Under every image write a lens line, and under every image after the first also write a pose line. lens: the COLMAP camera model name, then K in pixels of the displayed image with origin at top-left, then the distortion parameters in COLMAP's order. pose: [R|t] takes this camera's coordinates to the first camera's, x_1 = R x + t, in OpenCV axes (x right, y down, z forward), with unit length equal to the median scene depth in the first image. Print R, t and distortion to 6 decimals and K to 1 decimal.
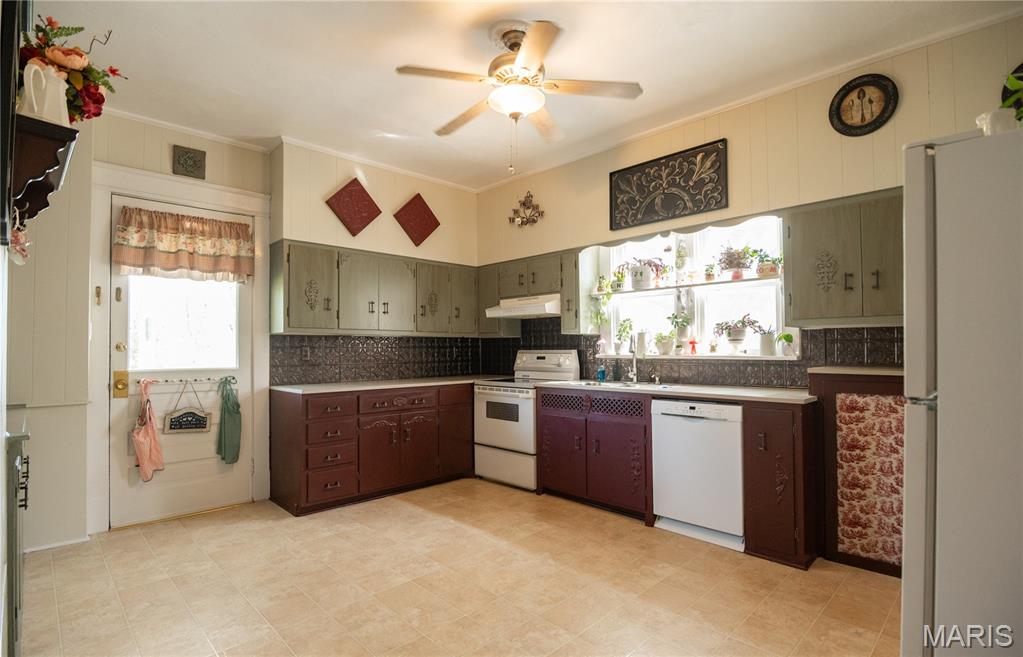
lens RADIAL K [[504.4, 0, 493.3], [0, 504.4, 338.1], [0, 0, 1]] dist [-0.016834, -0.000332]
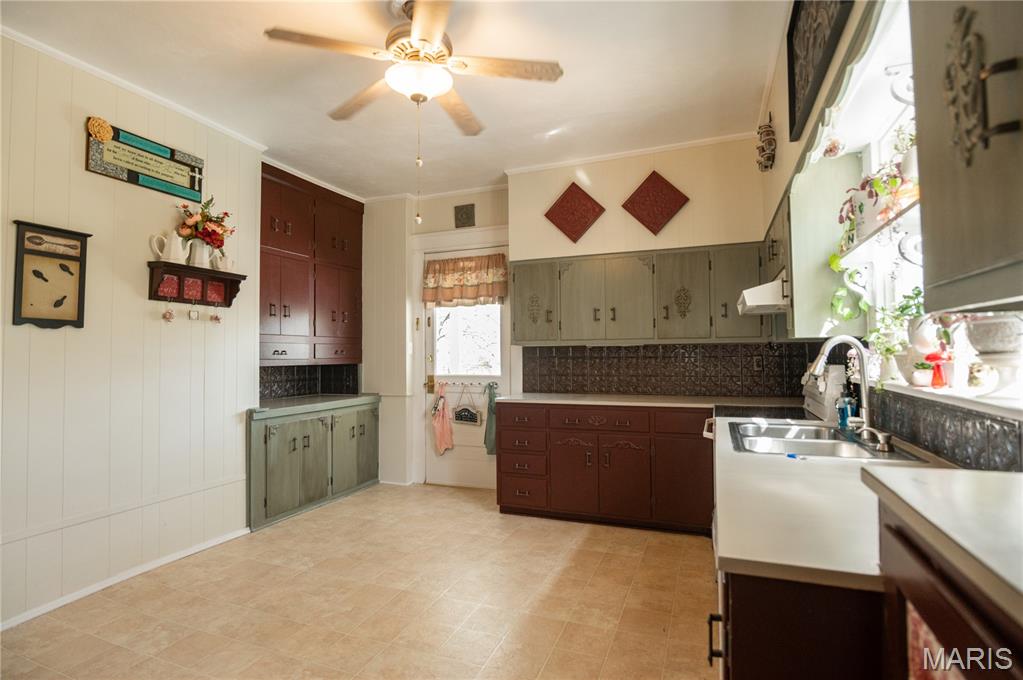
lens RADIAL K [[505.6, 0, 510.4], [0, 505.6, 342.6], [0, 0, 1]] dist [-0.015196, -0.000214]
pose [[0.416480, -0.021173, -0.908898, 0.633974], [0.027345, 0.999568, -0.010756, -0.005866], [0.908733, -0.020374, 0.416879, 0.564109]]
